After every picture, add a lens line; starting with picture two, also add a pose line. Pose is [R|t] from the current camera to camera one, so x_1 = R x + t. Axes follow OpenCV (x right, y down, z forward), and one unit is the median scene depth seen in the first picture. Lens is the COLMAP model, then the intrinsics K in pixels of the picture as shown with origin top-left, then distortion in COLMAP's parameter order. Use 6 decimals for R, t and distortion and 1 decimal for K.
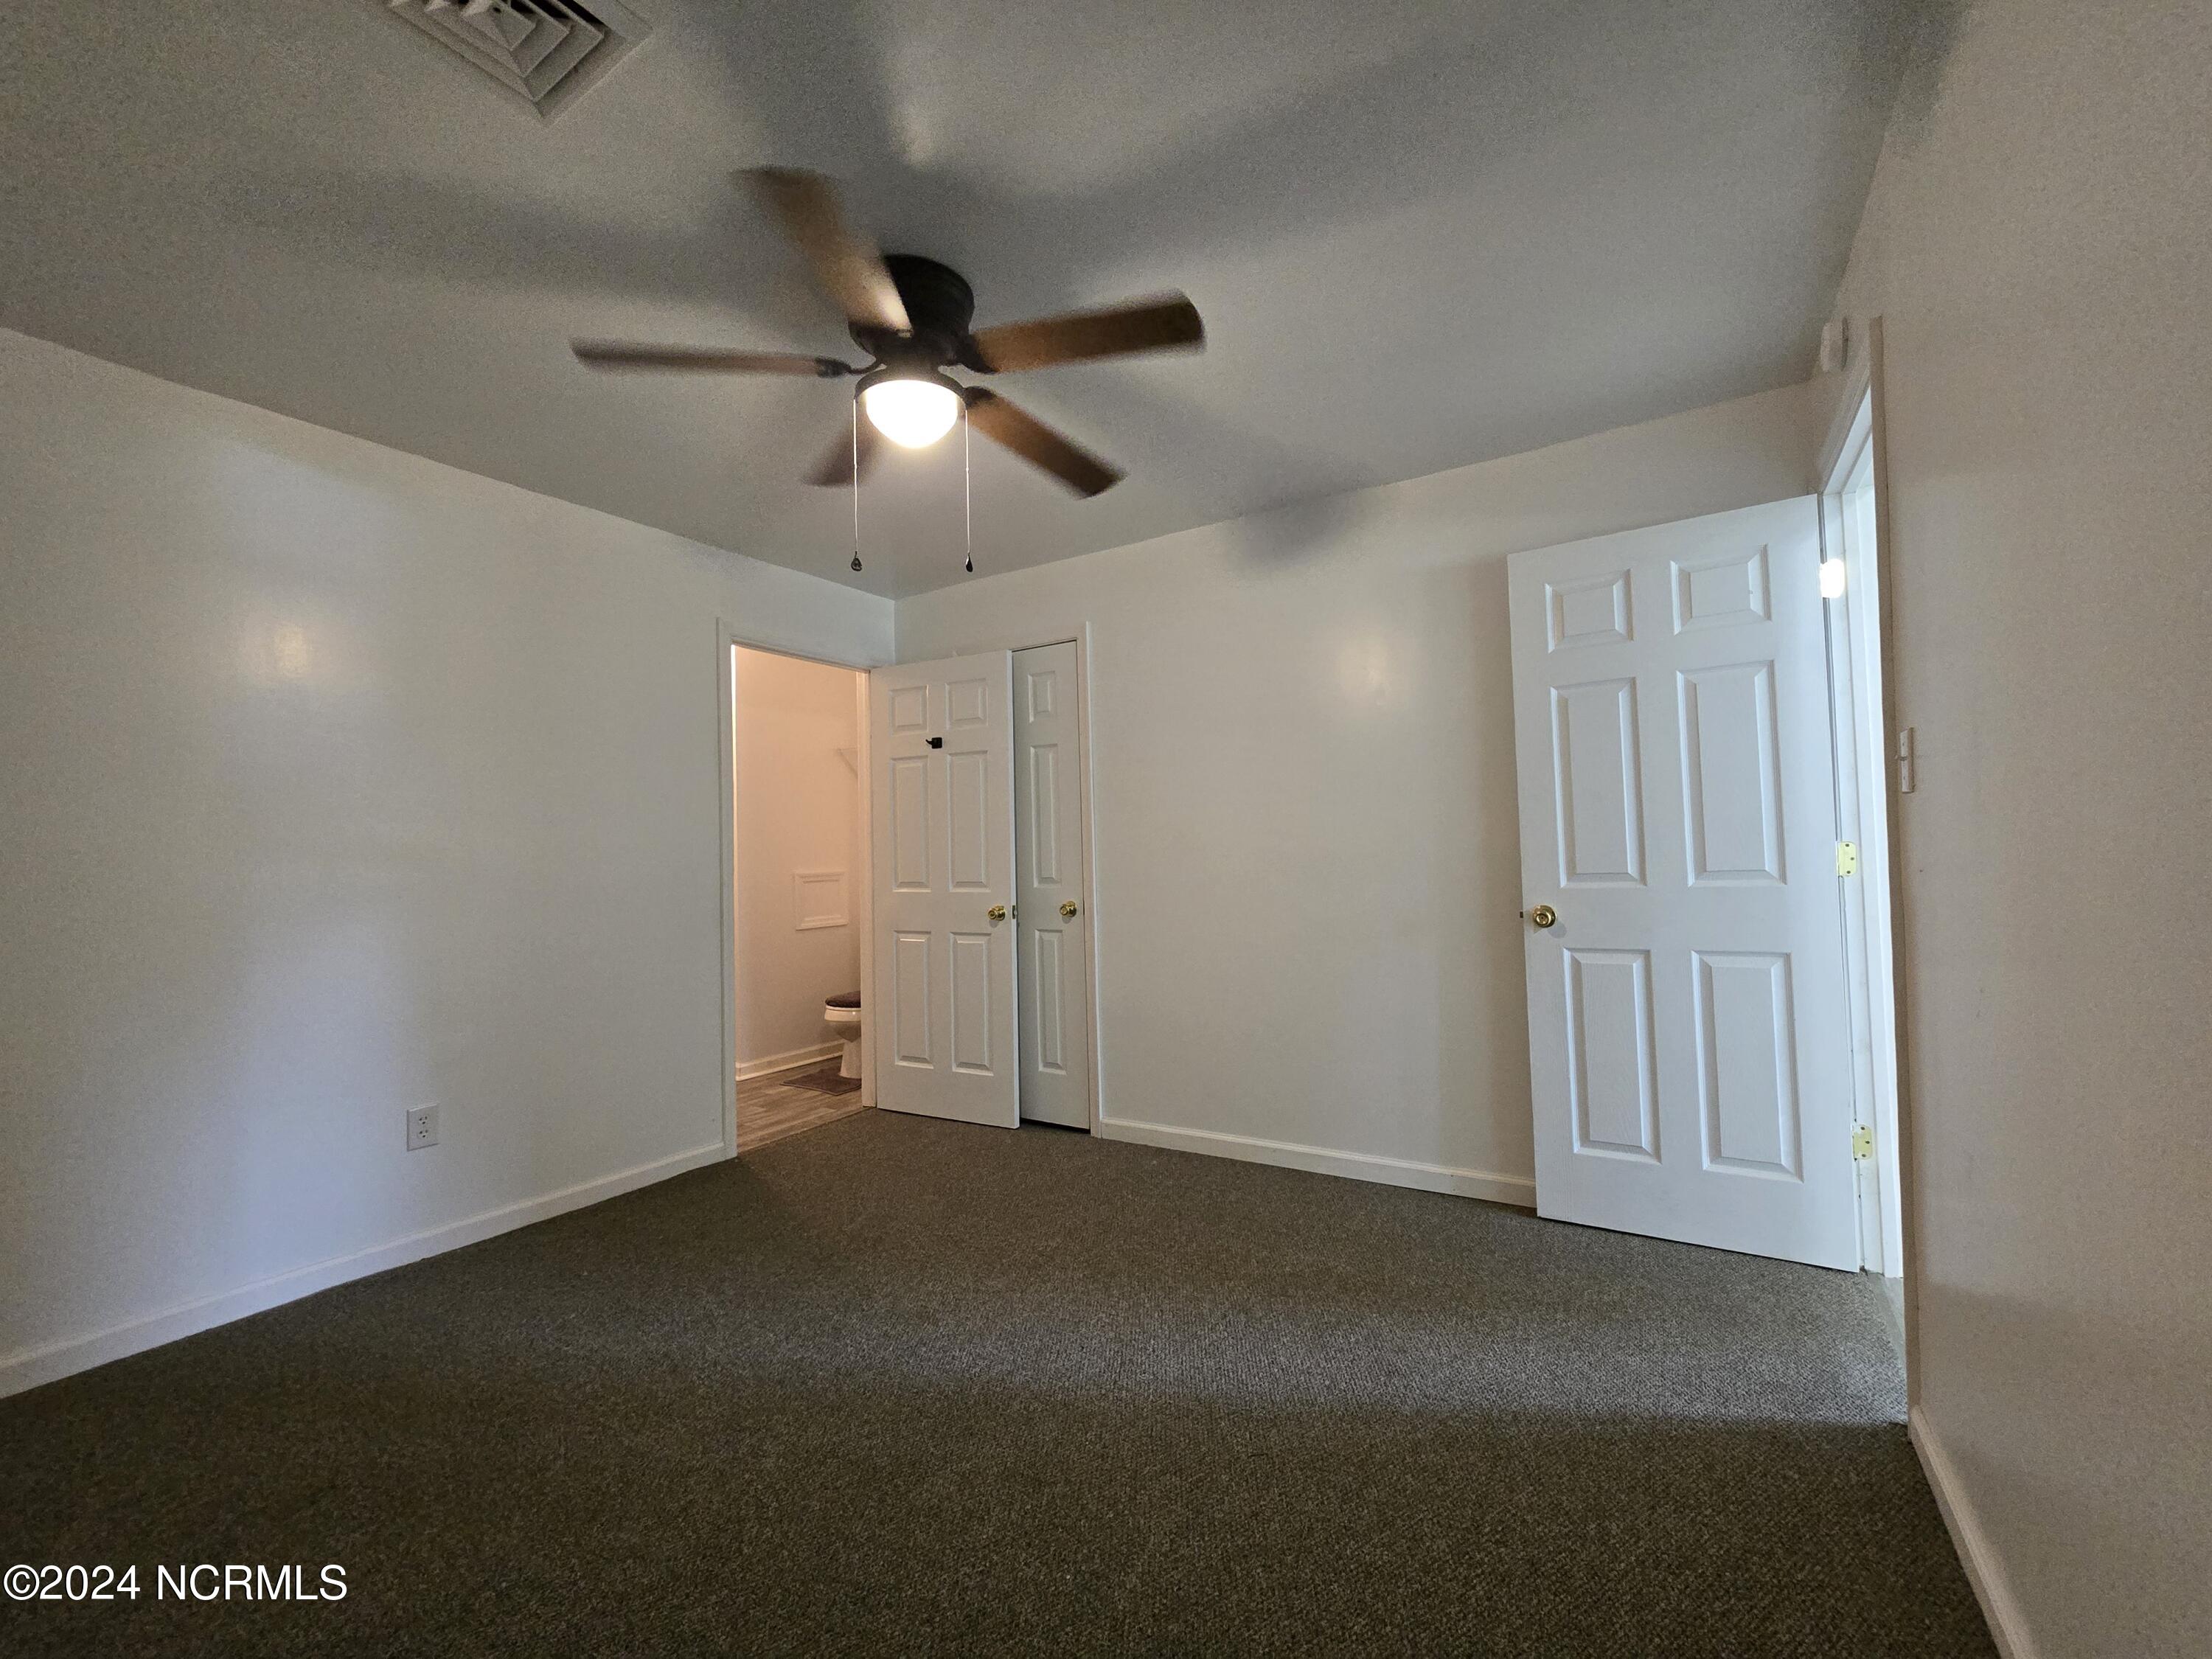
lens RADIAL K [[910.0, 0, 1106.0], [0, 910.0, 829.5], [0, 0, 1]] dist [-0.000946, -0.000090]
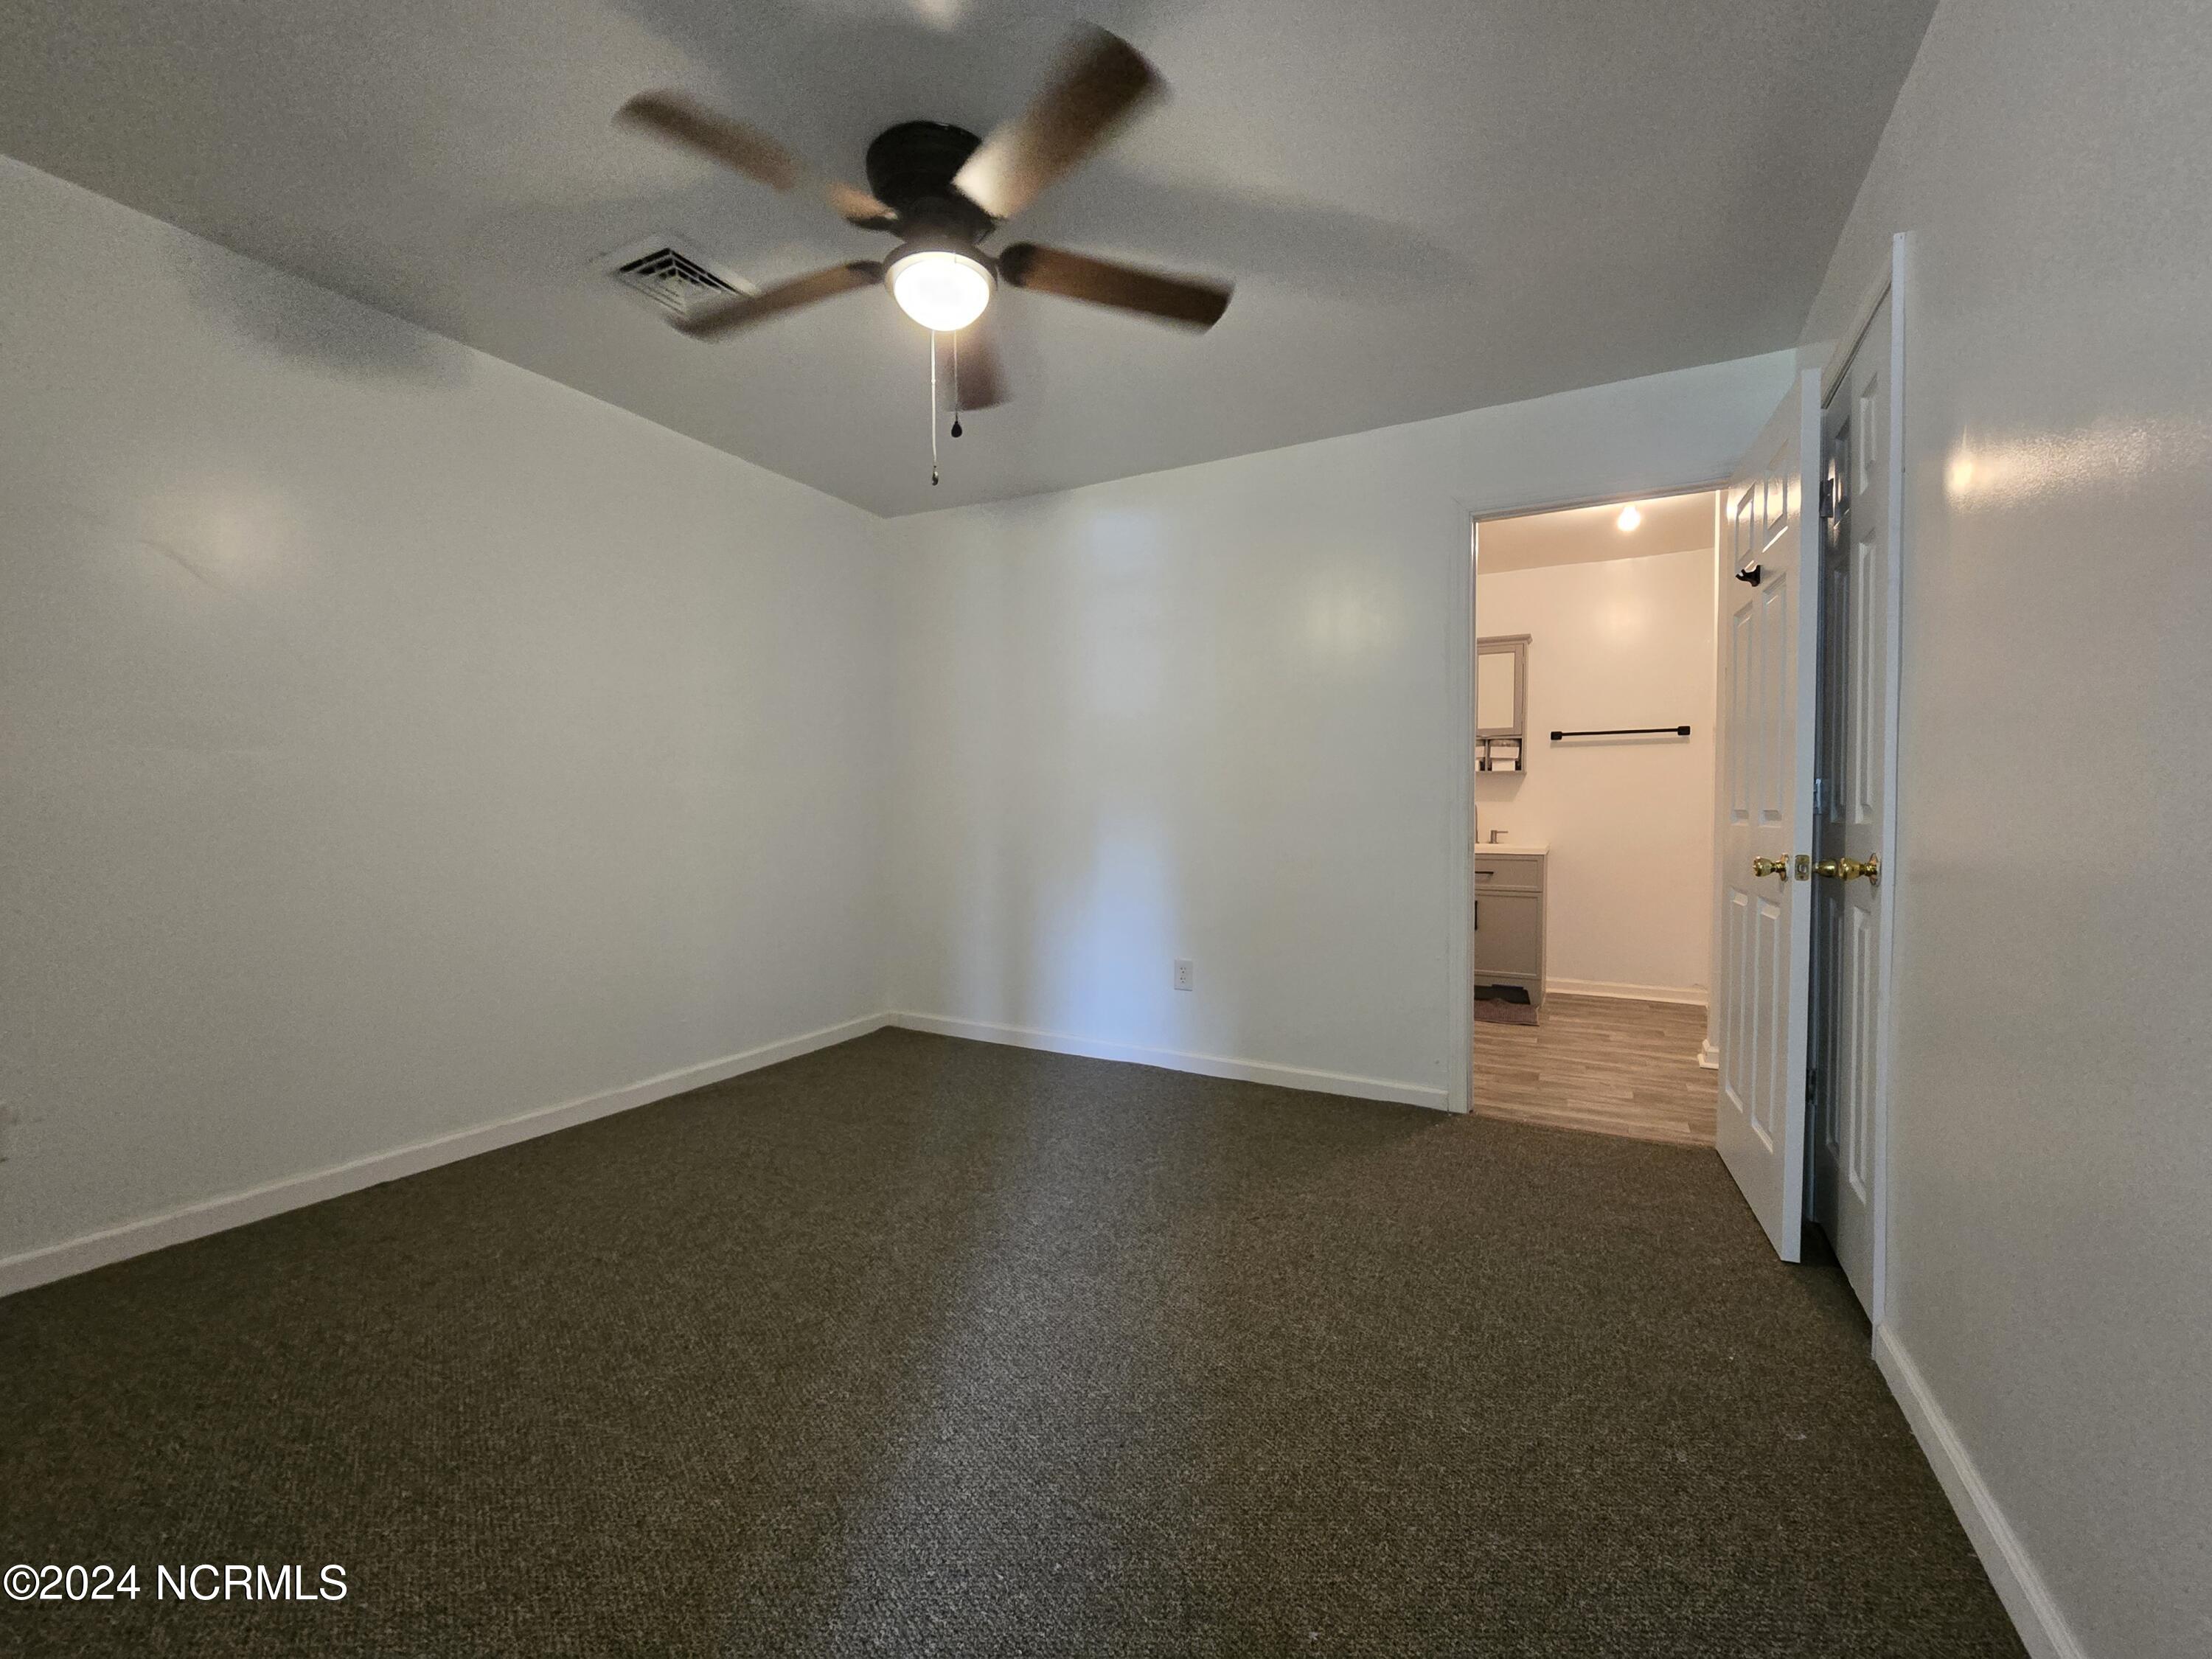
lens RADIAL K [[910.0, 0, 1106.0], [0, 910.0, 829.5], [0, 0, 1]] dist [-0.000946, -0.000090]
pose [[0.072772, 0.038924, -0.996589, 0.525473], [0.021365, 0.998948, 0.040576, 0.054095], [0.997120, -0.024244, 0.071863, 0.739315]]
